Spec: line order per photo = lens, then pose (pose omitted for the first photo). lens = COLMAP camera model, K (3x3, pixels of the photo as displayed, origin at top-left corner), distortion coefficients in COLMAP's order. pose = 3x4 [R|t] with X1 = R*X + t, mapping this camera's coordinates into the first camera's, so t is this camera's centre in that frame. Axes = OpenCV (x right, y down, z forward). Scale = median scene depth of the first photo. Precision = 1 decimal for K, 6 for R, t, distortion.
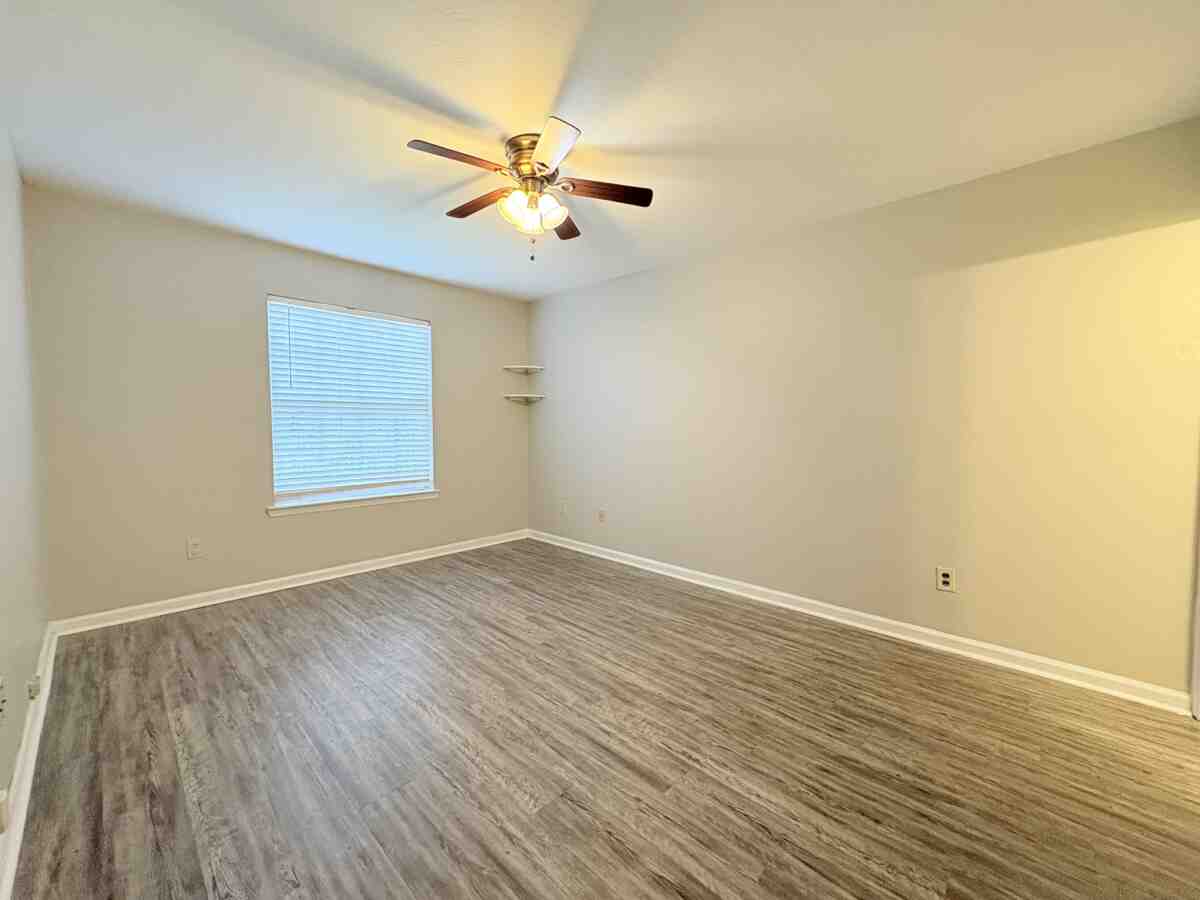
lens RADIAL K [[478.5, 0, 600.0], [0, 478.5, 450.0], [0, 0, 1]] dist [0.003002, -0.000413]
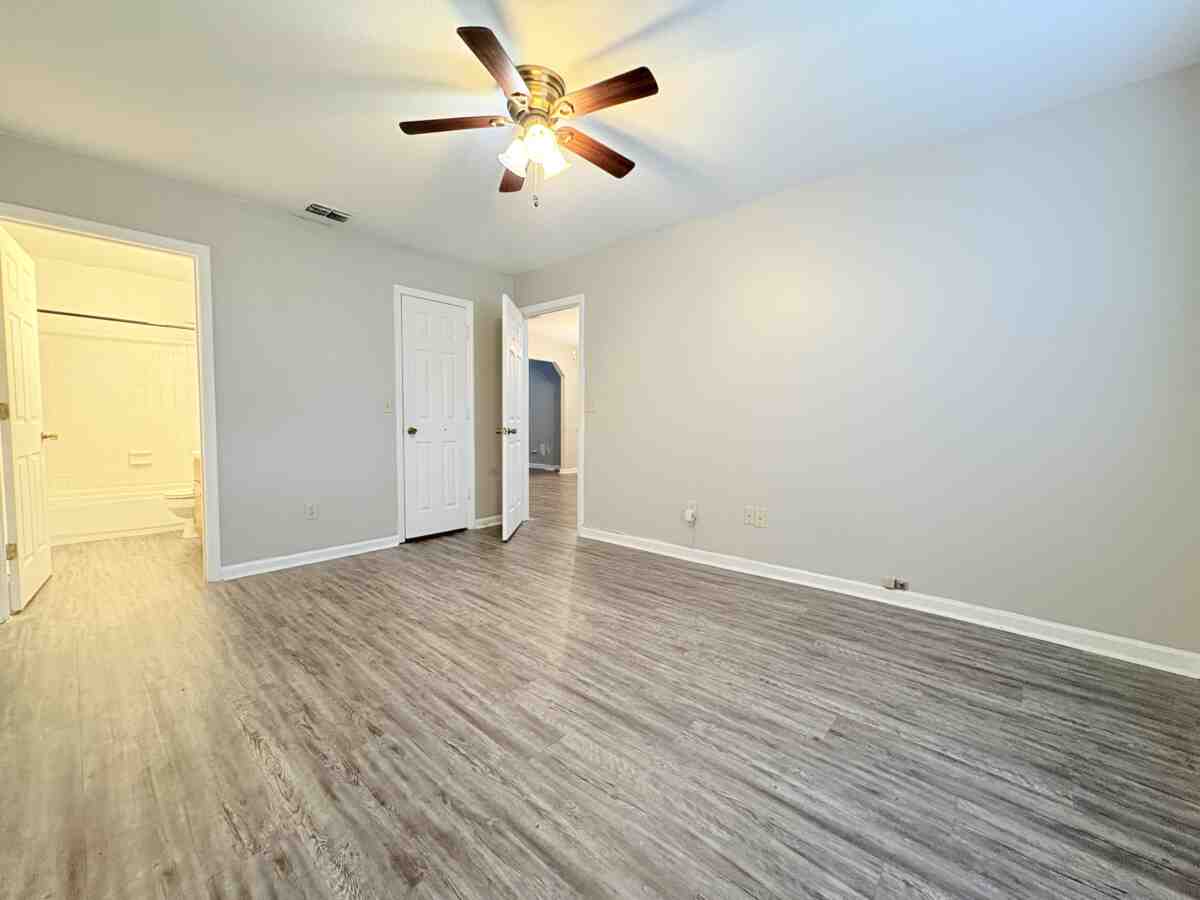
lens RADIAL K [[478.5, 0, 600.0], [0, 478.5, 450.0], [0, 0, 1]] dist [0.003002, -0.000413]
pose [[-0.999445, -0.003082, -0.033182, -0.228789], [-0.006895, 0.993294, 0.115408, -0.037545], [0.032604, 0.115573, -0.992764, 1.901250]]
